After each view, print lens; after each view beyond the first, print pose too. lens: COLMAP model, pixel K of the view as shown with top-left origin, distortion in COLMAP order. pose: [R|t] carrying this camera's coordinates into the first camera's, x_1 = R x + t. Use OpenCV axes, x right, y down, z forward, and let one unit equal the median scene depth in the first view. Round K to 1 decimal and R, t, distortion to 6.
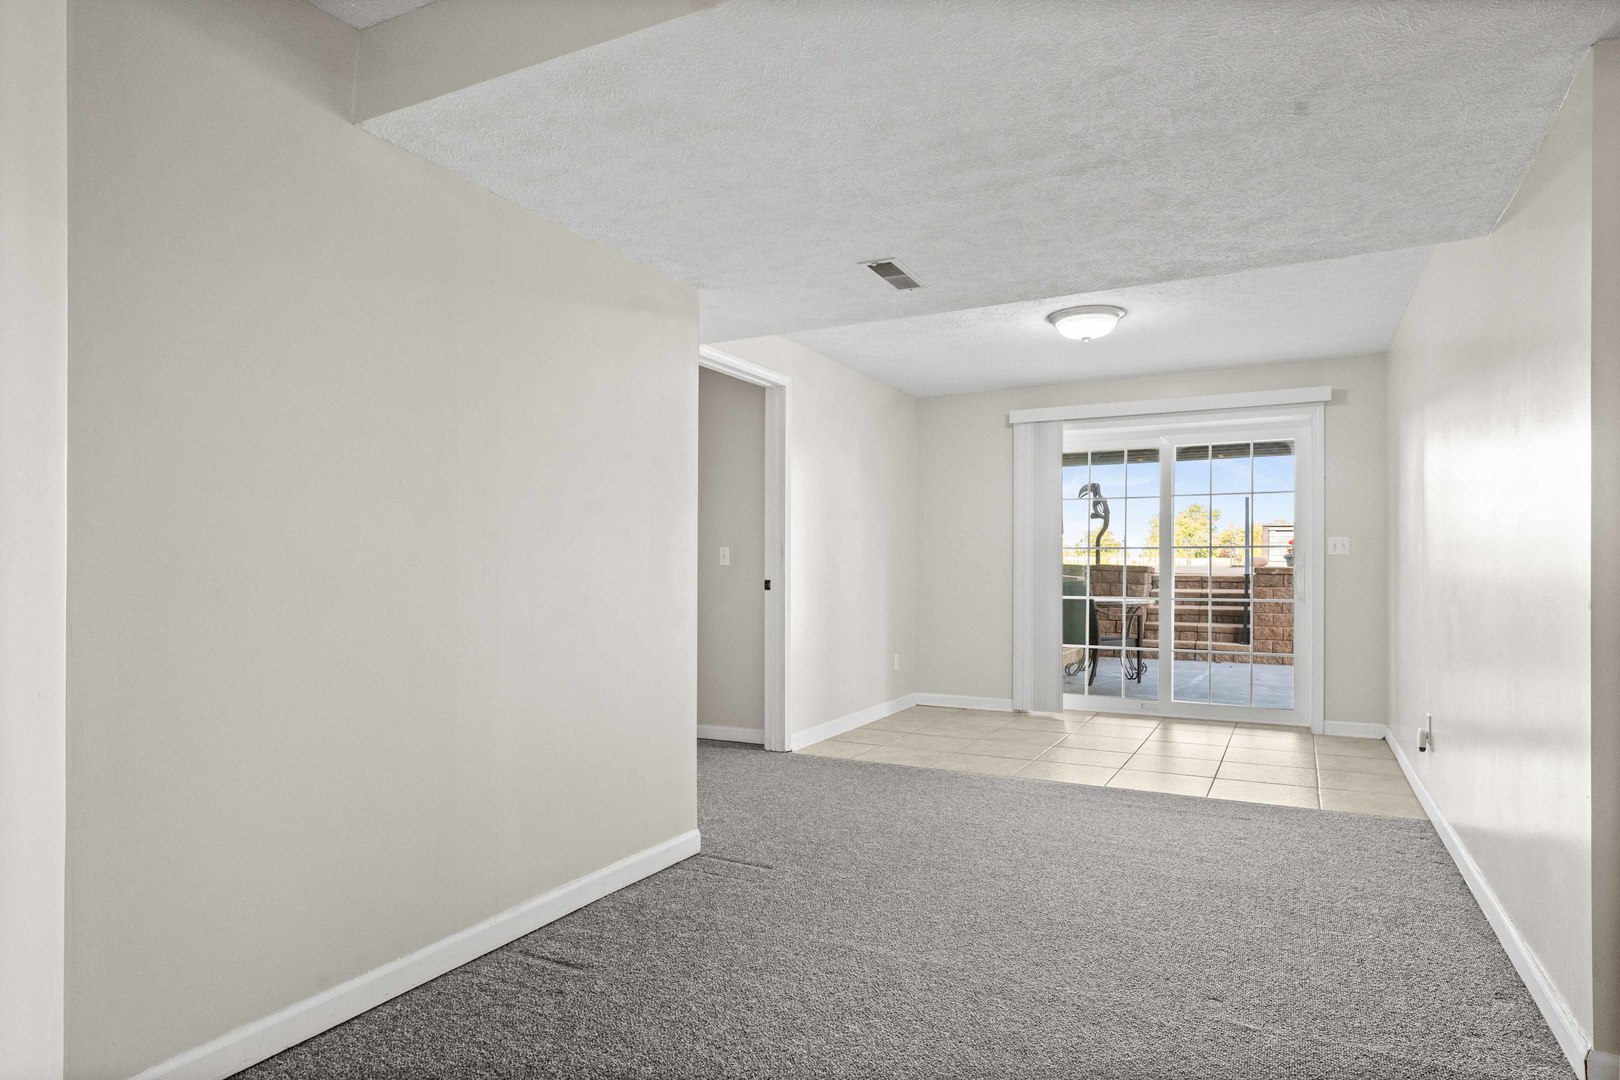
lens RADIAL K [[914.1, 0, 816.3], [0, 914.1, 539.8], [0, 0, 1]] dist [-0.004700, 0.000425]
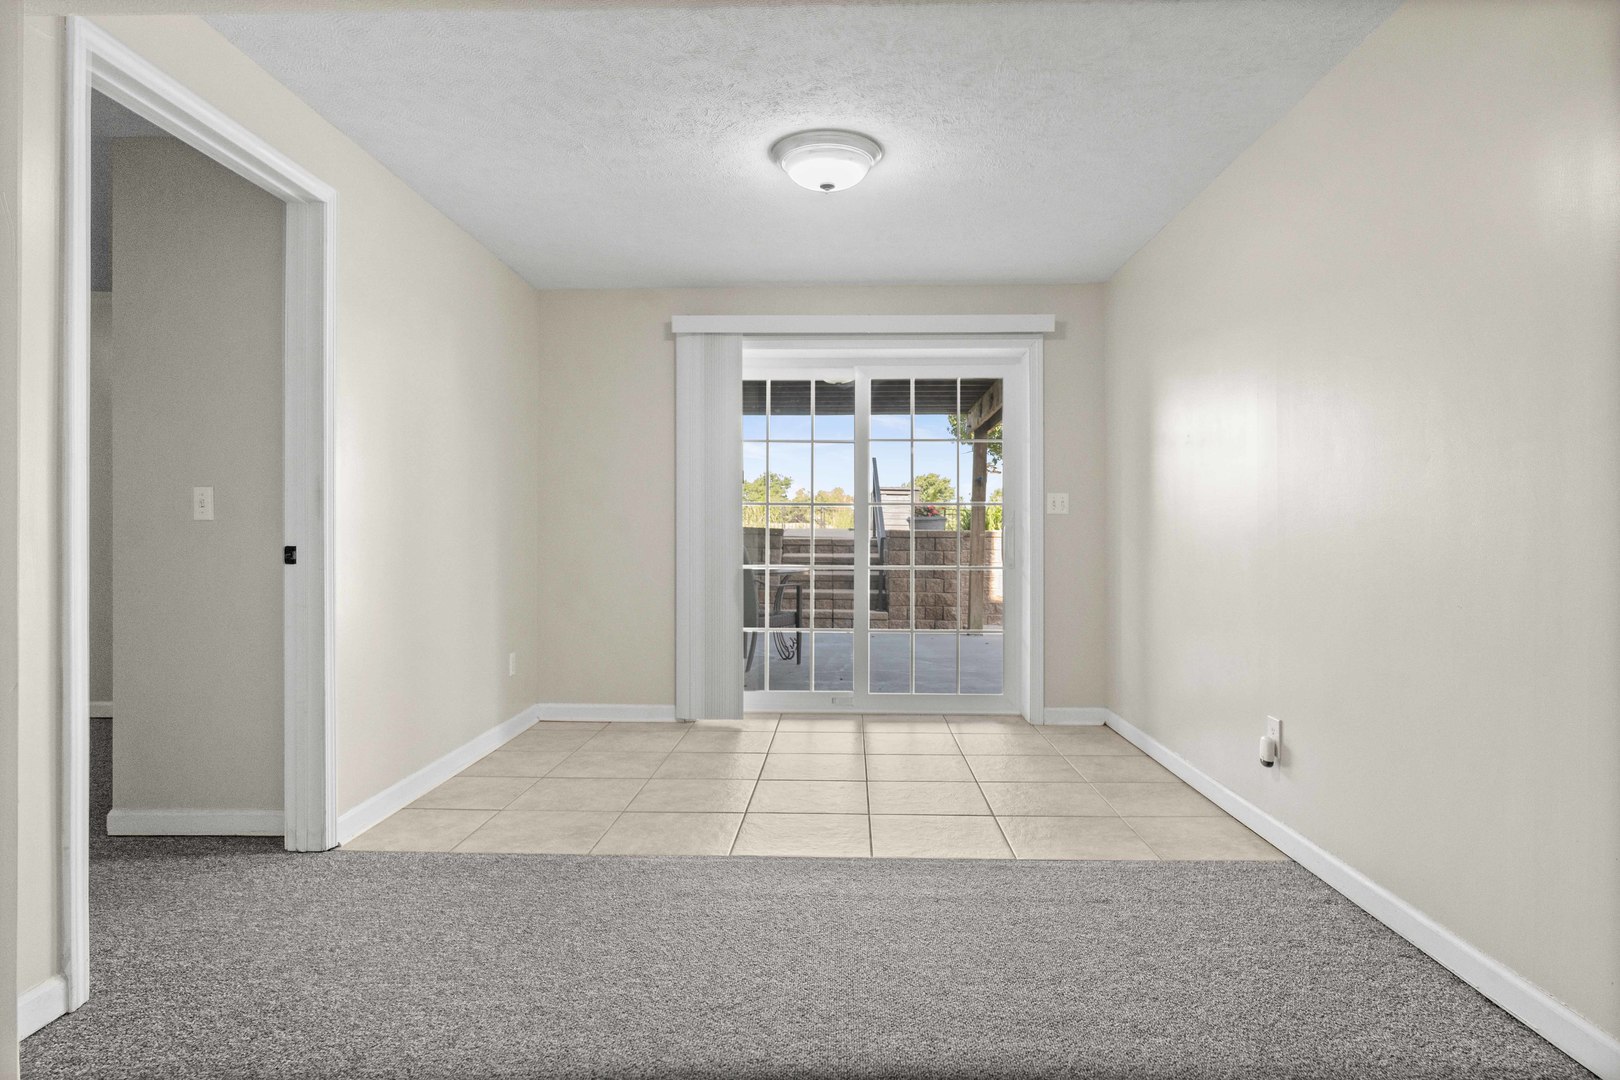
lens RADIAL K [[914.1, 0, 816.3], [0, 914.1, 539.8], [0, 0, 1]] dist [-0.004700, 0.000425]
pose [[0.900565, -0.001471, 0.434720, -0.005423], [-0.015201, 0.999276, 0.034871, 0.014653], [-0.434457, -0.038012, 0.899890, 0.333929]]
